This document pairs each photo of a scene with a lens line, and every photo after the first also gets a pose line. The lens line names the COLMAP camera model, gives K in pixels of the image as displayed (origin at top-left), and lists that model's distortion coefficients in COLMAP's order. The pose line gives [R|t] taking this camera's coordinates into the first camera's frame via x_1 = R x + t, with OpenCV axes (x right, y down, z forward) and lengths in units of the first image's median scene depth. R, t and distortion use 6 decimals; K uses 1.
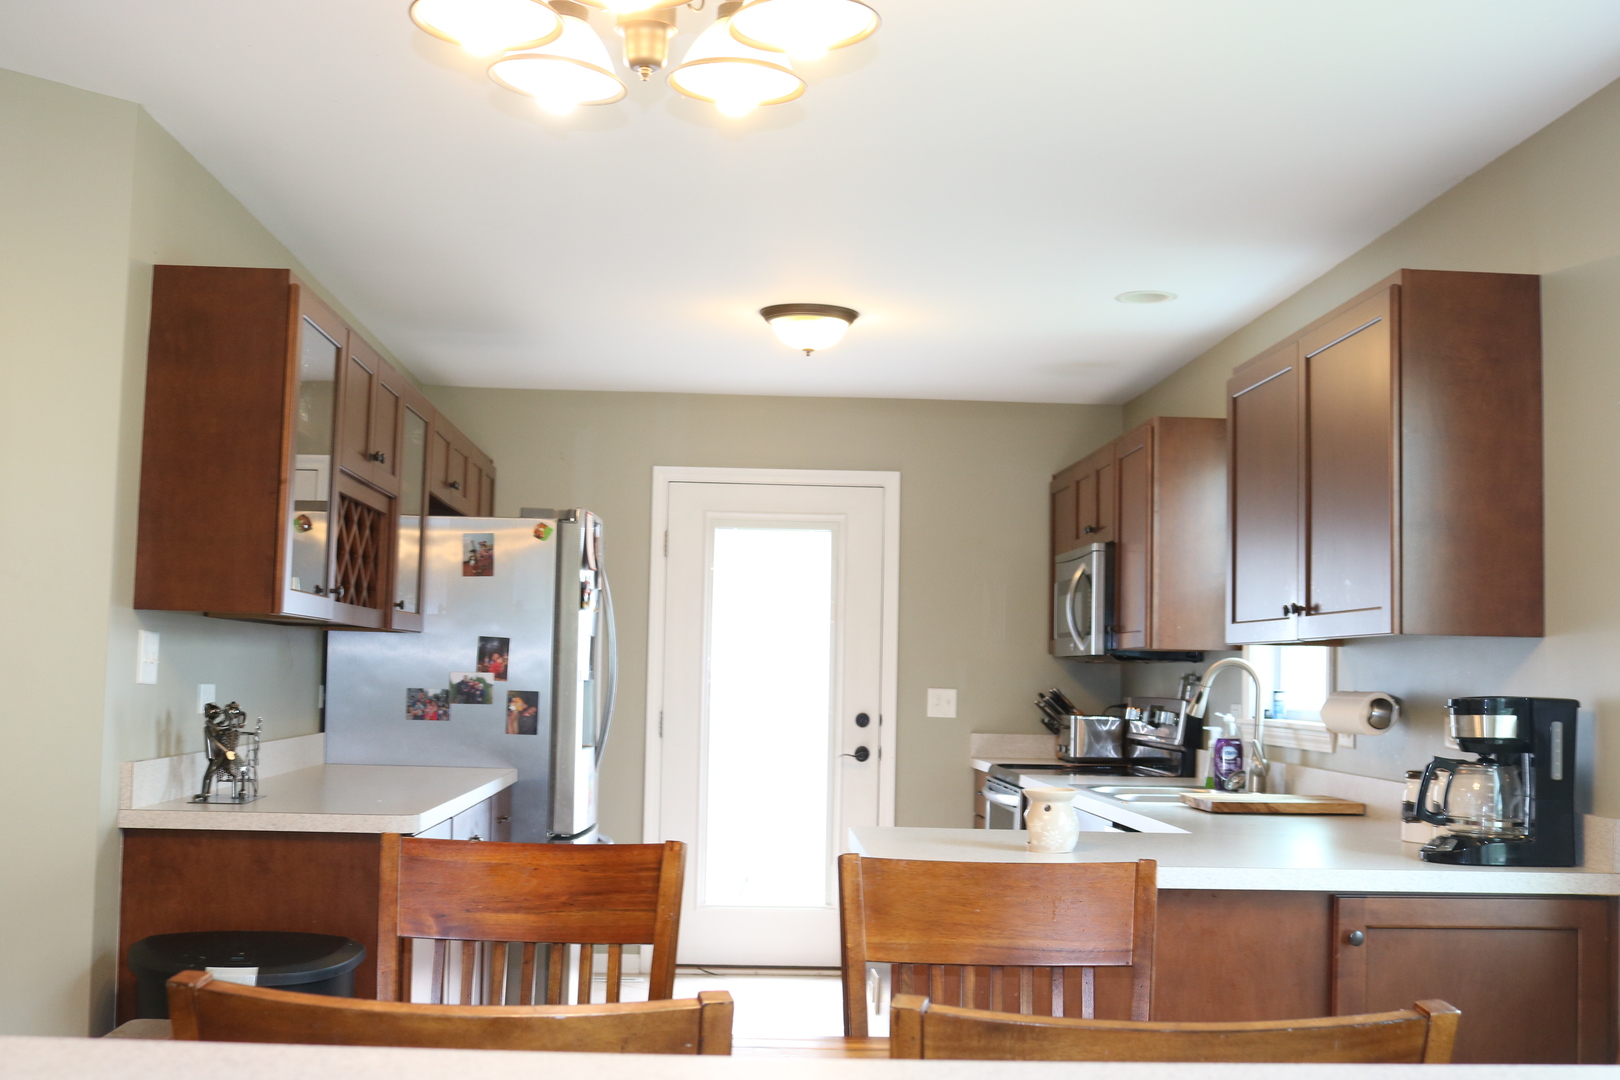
lens RADIAL K [[1815.5, 0, 800.1], [0, 1815.5, 528.7], [0, 0, 1]] dist [-0.113720, 0.000000]
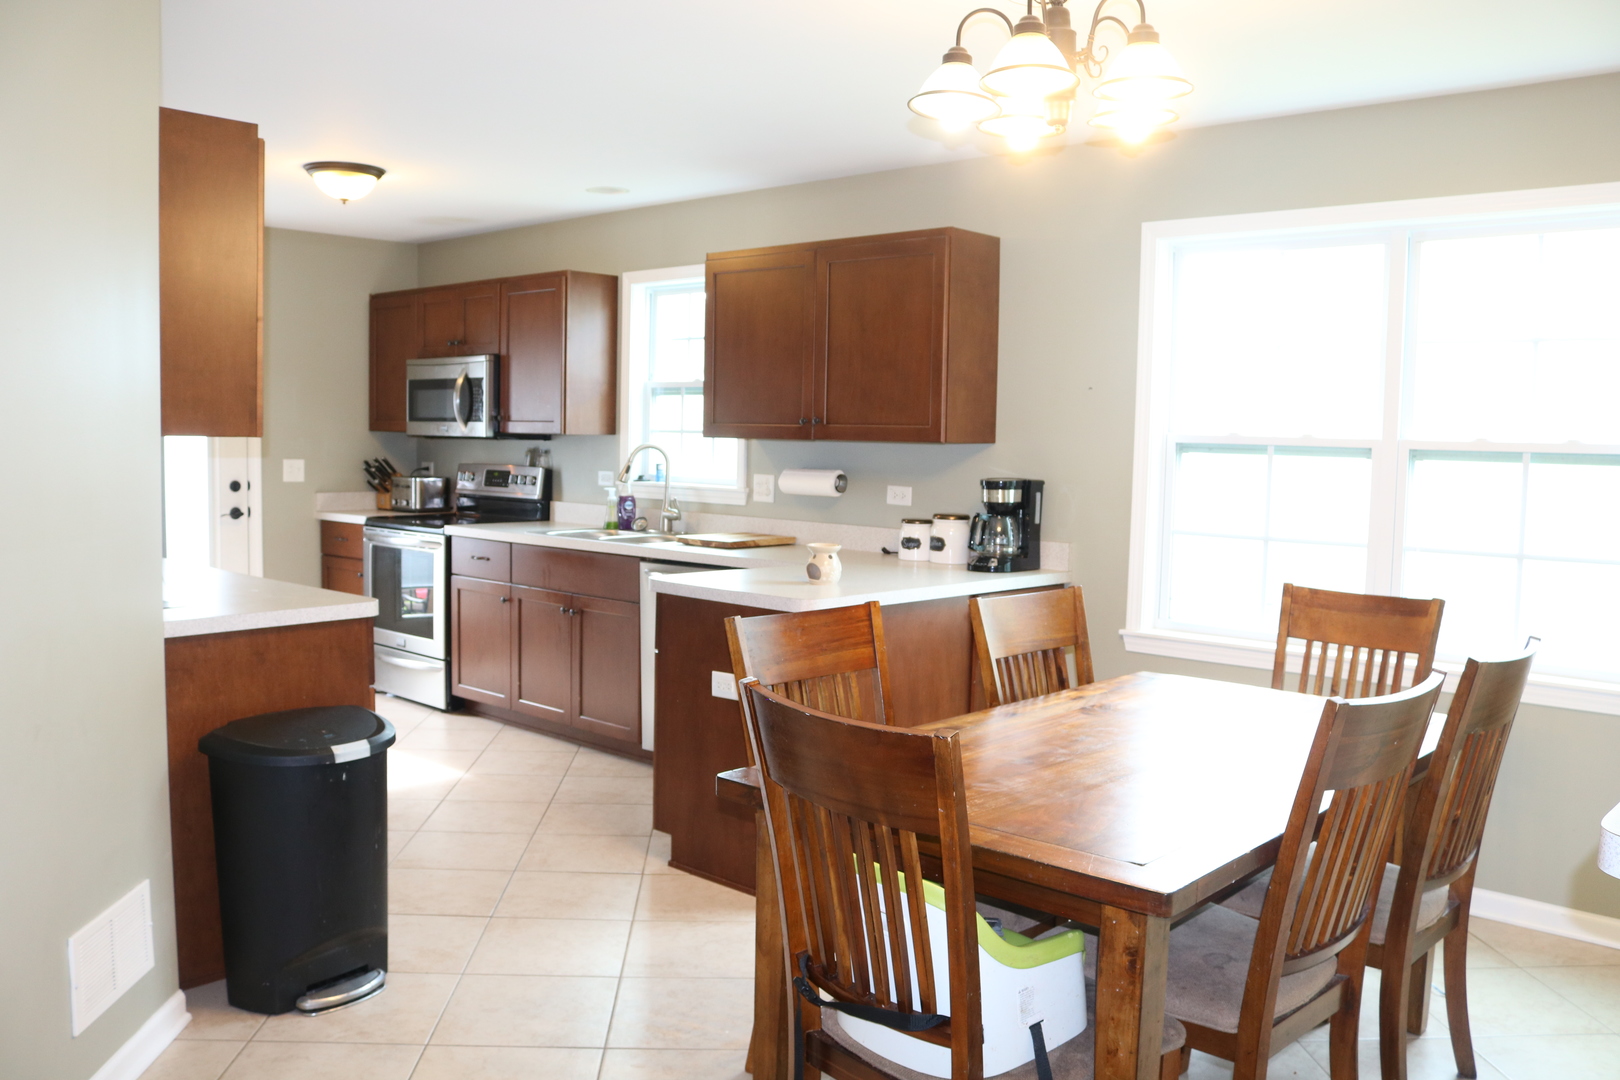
lens RADIAL K [[1356.9, 0, 804.4], [0, 1356.9, 542.6], [0, 0, 1]] dist [-0.134937, 0.060331]
pose [[0.709357, -0.066872, 0.701670, -0.425147], [-0.057959, 0.986584, 0.152619, -0.022870], [-0.702463, -0.148929, 0.695964, 0.112592]]
